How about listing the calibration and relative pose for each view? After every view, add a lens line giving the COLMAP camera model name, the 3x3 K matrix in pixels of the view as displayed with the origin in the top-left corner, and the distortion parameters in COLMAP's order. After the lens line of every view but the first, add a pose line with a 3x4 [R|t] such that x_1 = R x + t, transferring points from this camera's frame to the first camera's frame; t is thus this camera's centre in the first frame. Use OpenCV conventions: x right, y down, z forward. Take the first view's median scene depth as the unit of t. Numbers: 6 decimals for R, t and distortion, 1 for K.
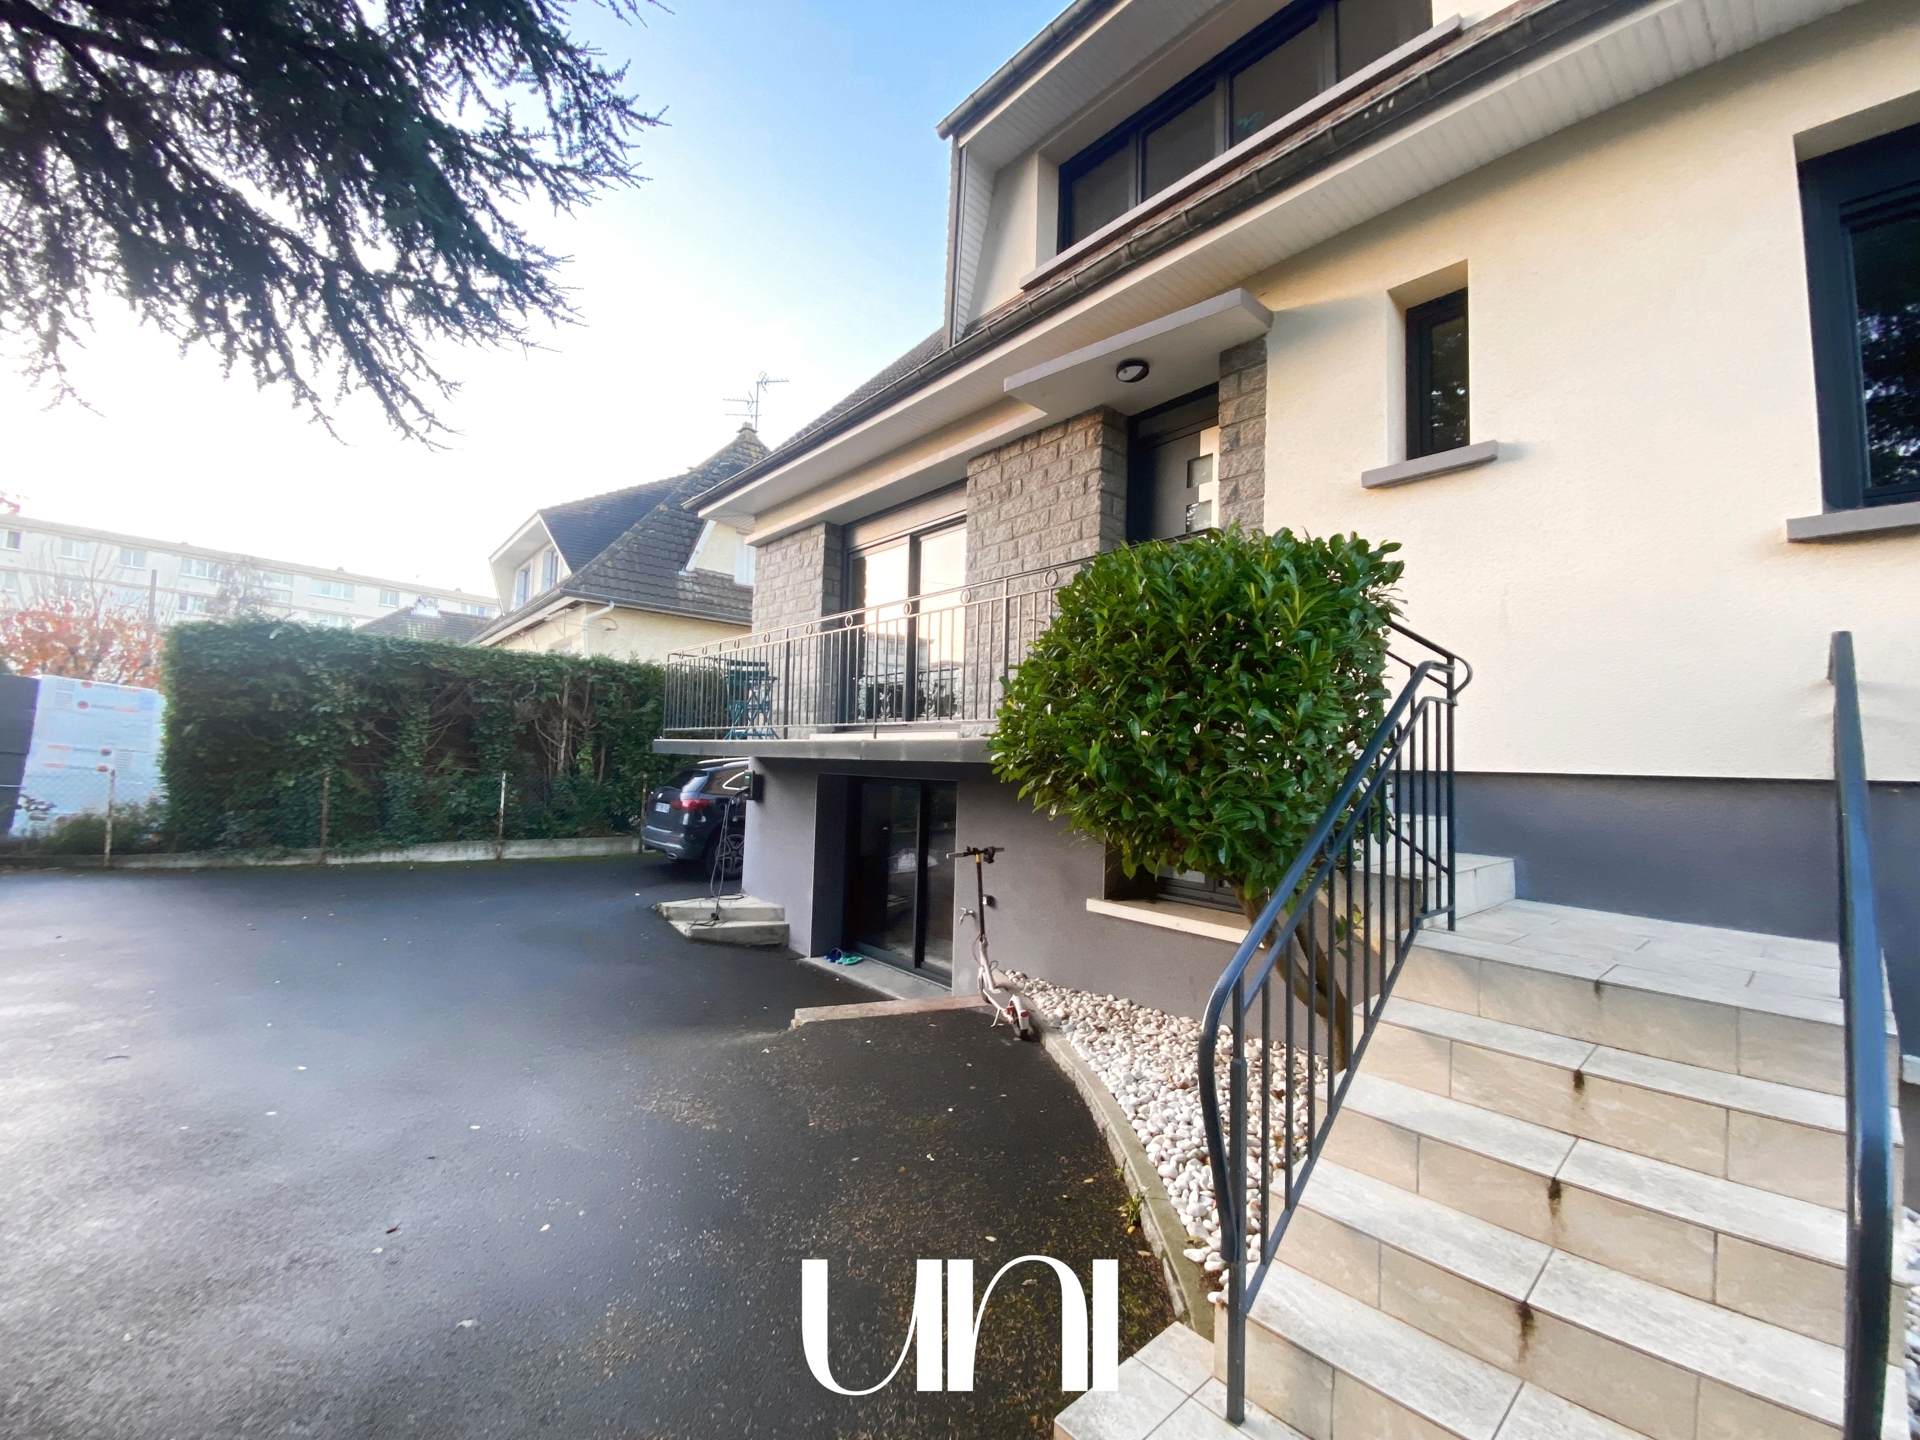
lens RADIAL K [[763.8, 0, 963.1], [0, 763.8, 713.6], [0, 0, 1]] dist [0.034779, -0.035826]
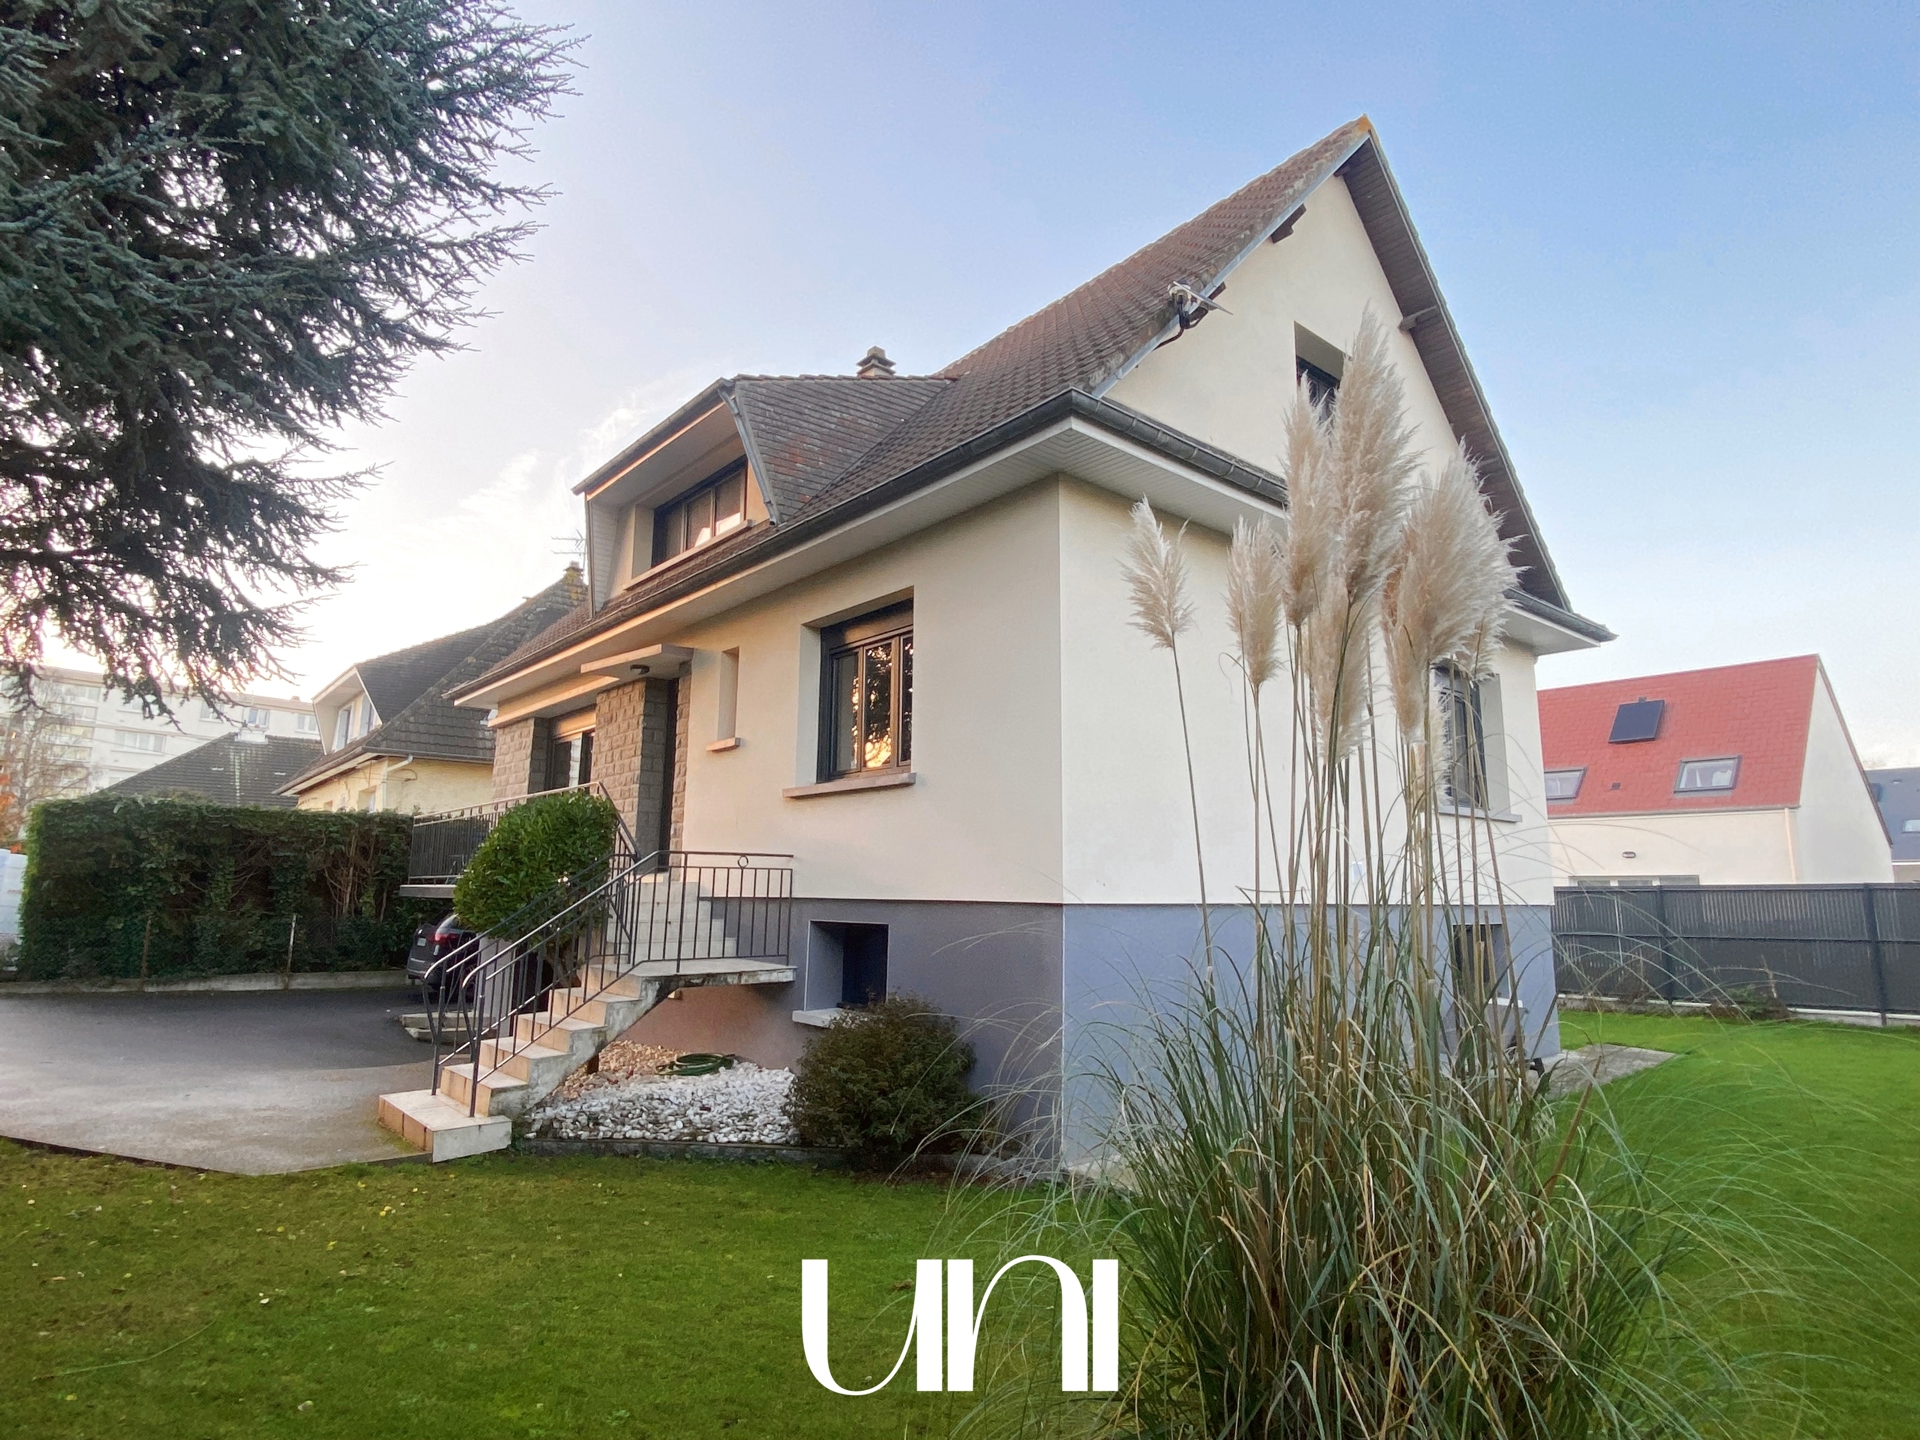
lens RADIAL K [[1026.7, 0, 970.0], [0, 1026.7, 710.1], [0, 0, 1]] dist [0.035980, -0.040348]
pose [[0.999777, -0.020591, -0.004681, 0.592941], [0.019927, 0.993340, -0.113480, -0.045242], [0.006986, 0.113361, 0.993529, -0.792917]]
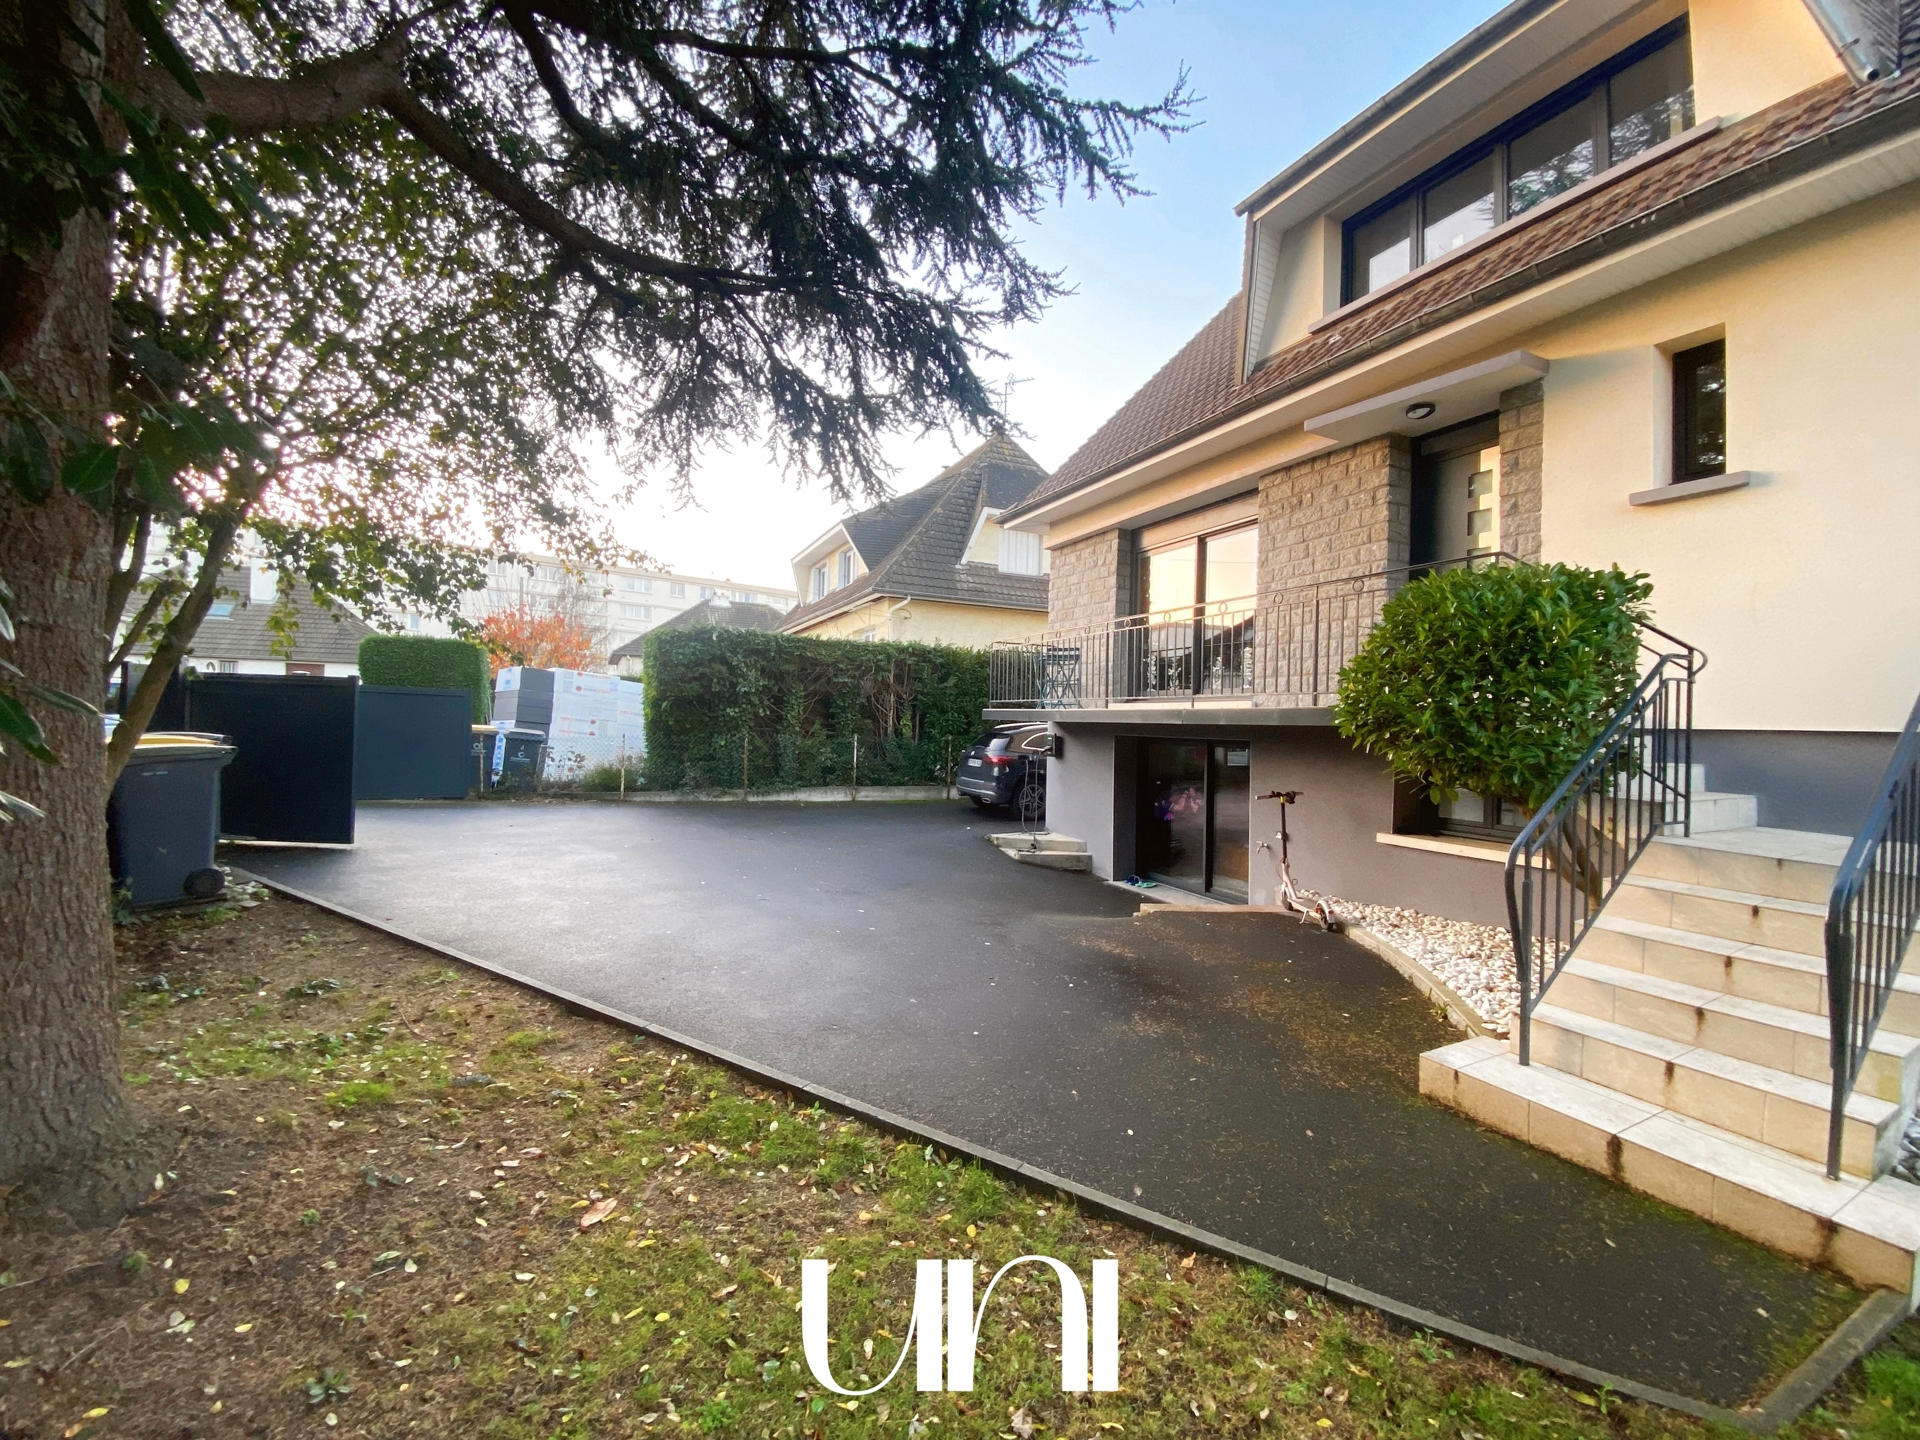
lens RADIAL K [[763.8, 0, 963.1], [0, 763.8, 713.6], [0, 0, 1]] dist [0.034779, -0.035826]
pose [[0.965692, -0.008814, -0.259539, -0.107862], [0.020783, 0.998841, 0.043410, -0.015259], [0.258856, -0.047315, 0.964756, -0.257704]]
